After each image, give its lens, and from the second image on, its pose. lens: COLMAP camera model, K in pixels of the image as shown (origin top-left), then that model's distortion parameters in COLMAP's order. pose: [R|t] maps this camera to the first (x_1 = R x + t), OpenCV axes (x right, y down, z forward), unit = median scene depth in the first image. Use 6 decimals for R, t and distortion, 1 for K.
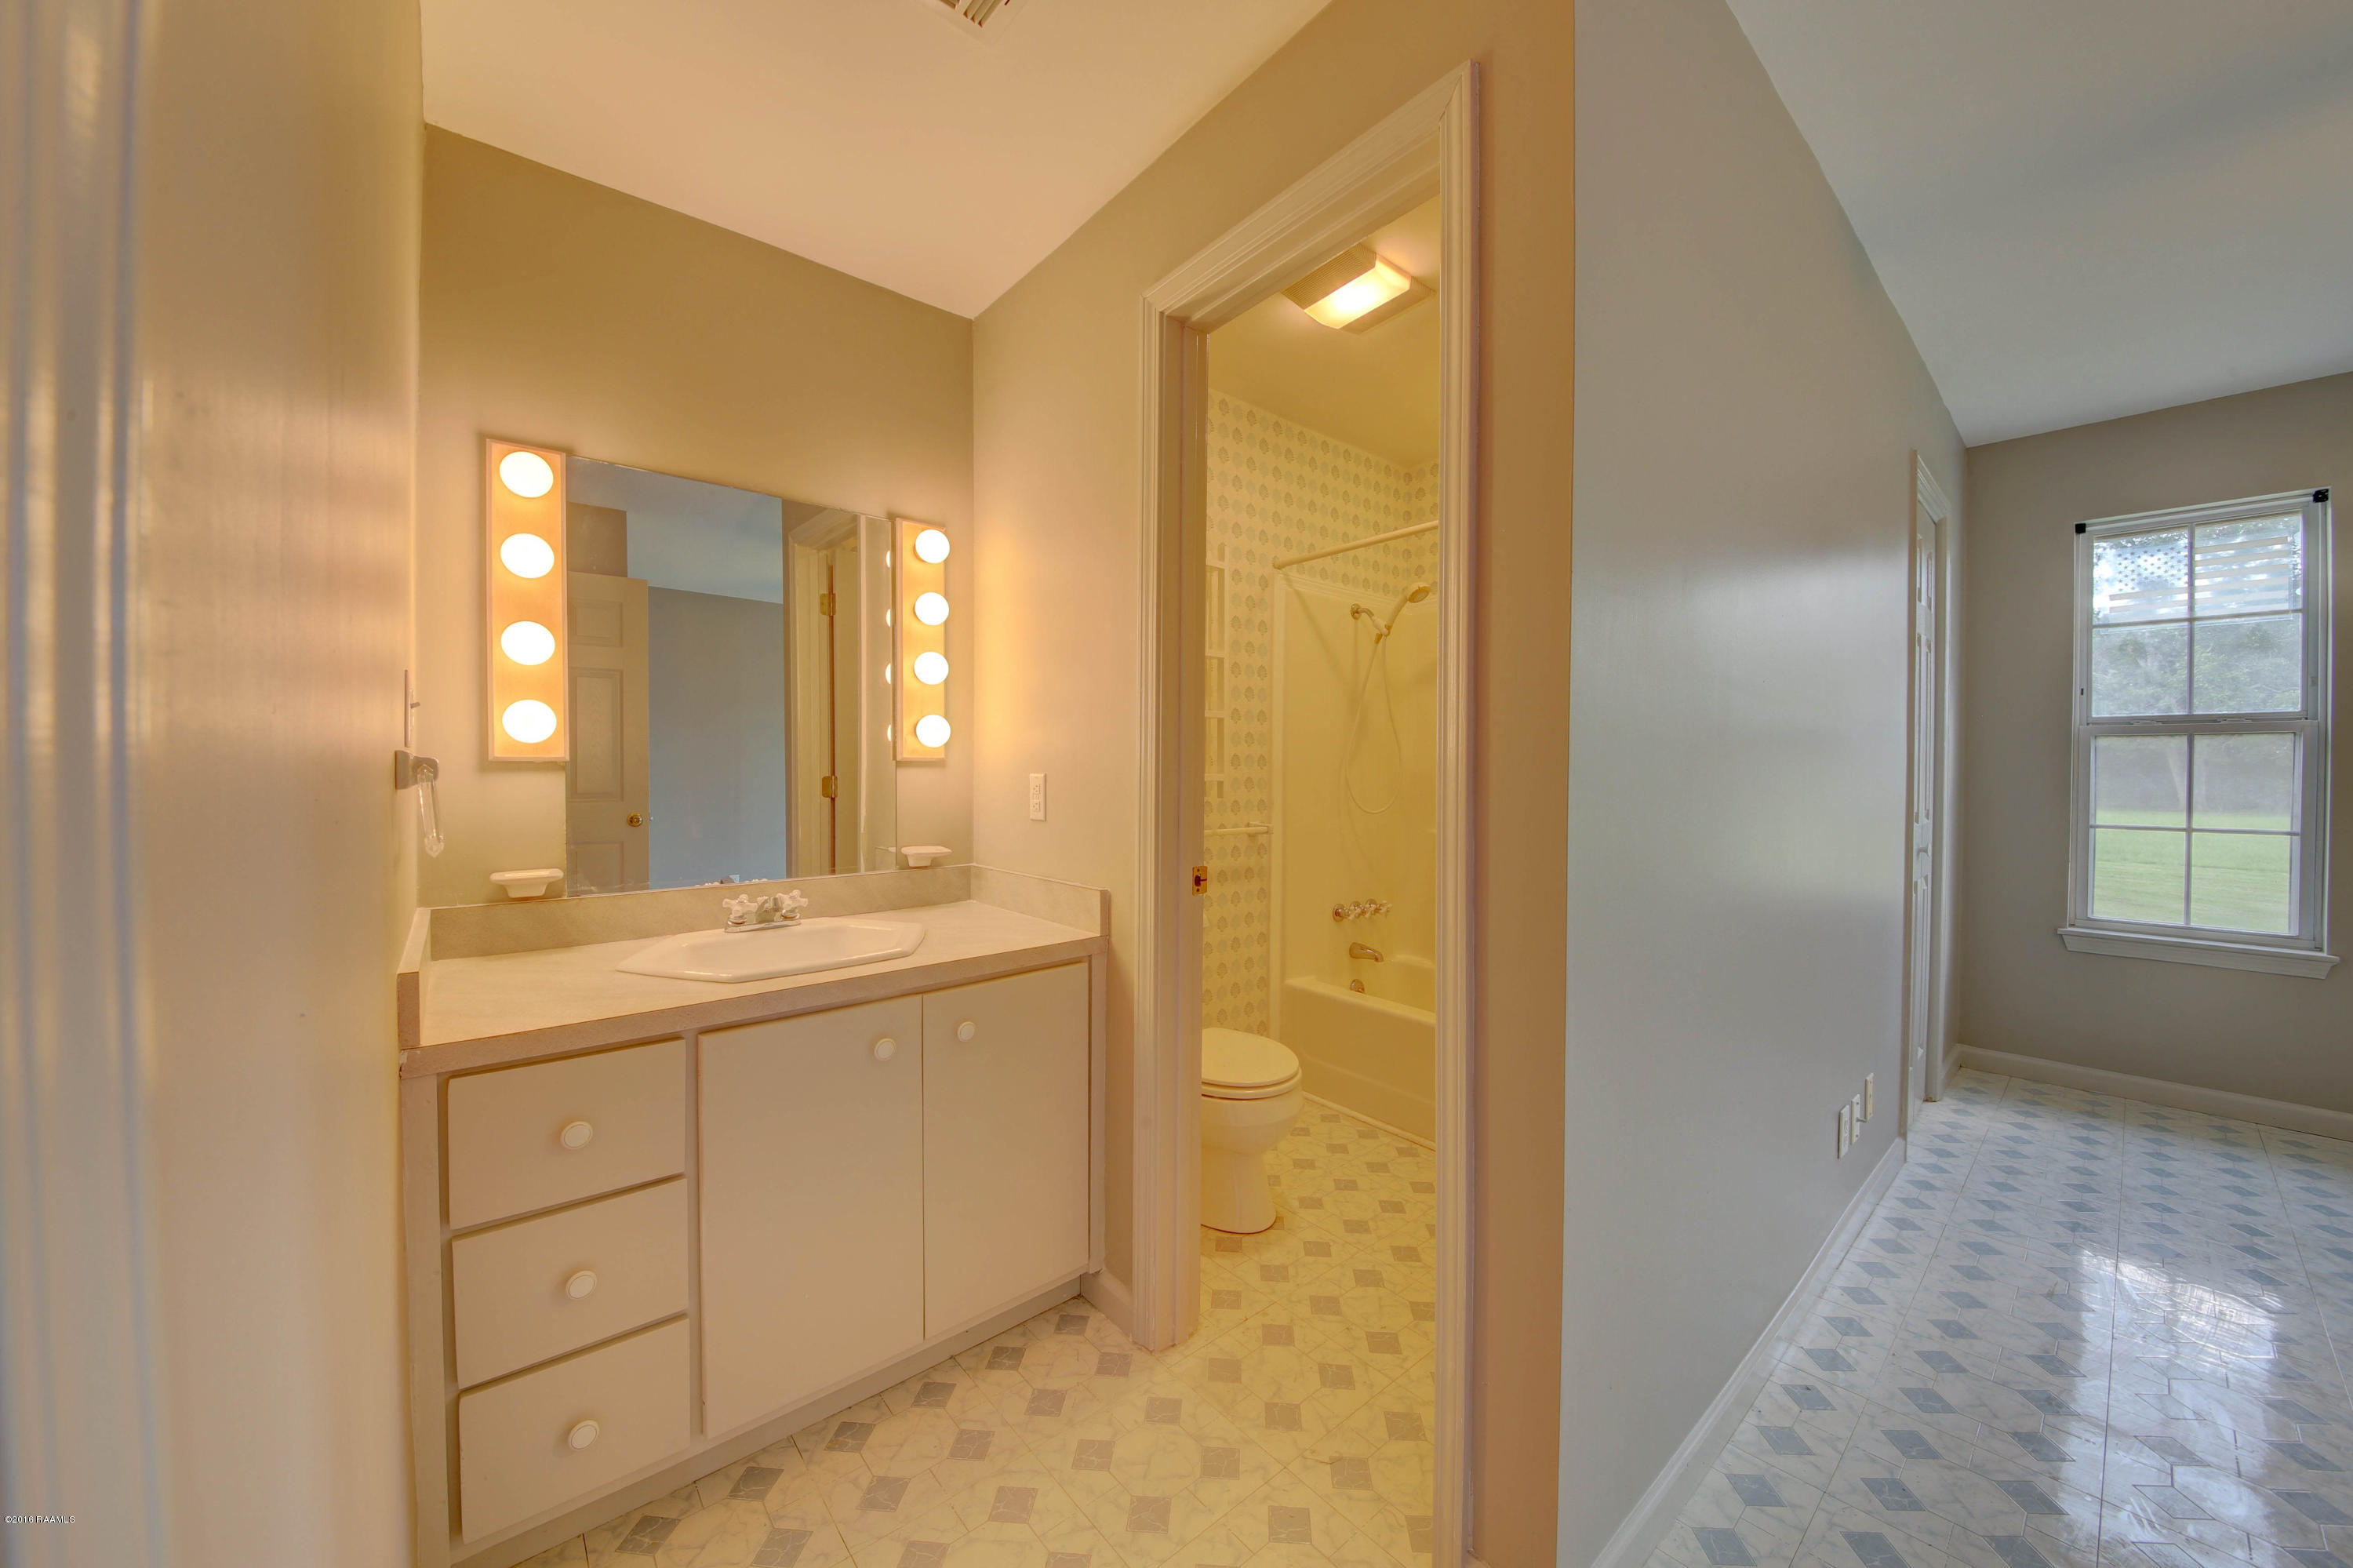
lens RADIAL K [[842.1, 0, 1160.8], [0, 842.1, 778.4], [0, 0, 1]] dist [-0.016750, -0.000556]
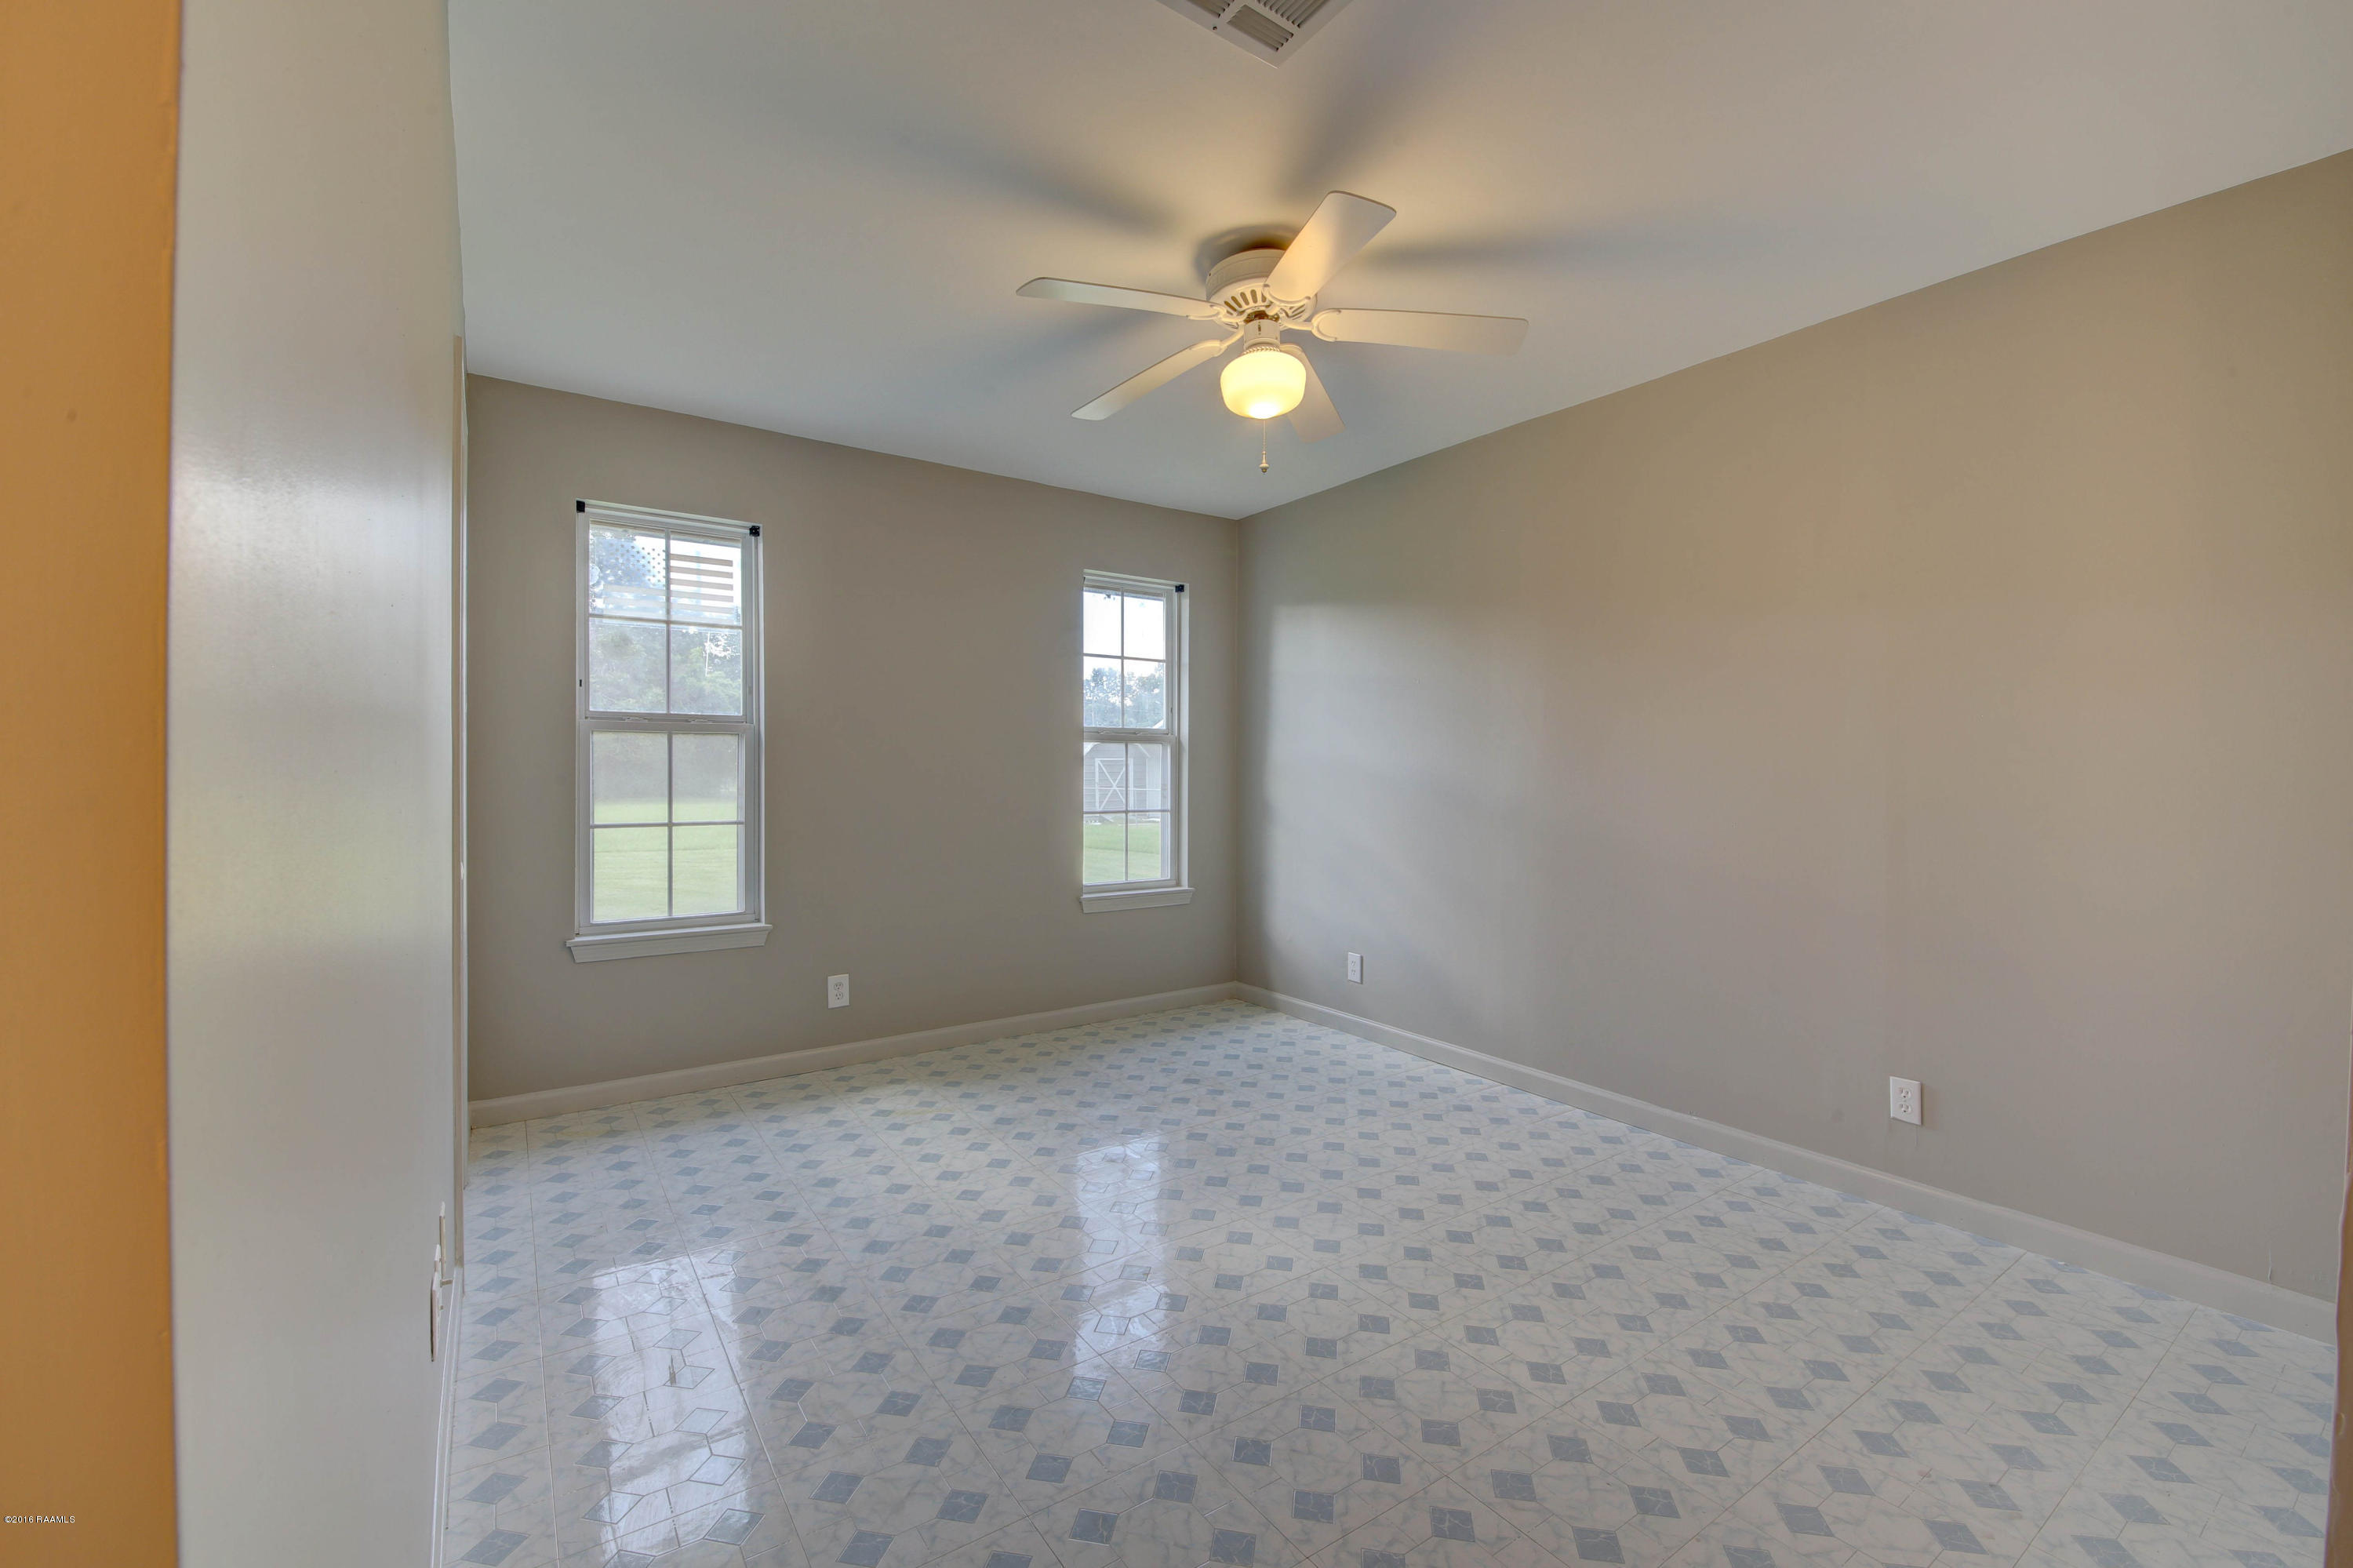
lens RADIAL K [[1002.5, 0, 1238.1], [0, 1002.5, 770.2], [0, 0, 1]] dist [0.000835, -0.000735]
pose [[0.079045, -0.004168, 0.996862, 0.048299], [0.007880, 0.999963, 0.003556, -0.004758], [-0.996840, 0.007574, 0.079075, 0.187498]]
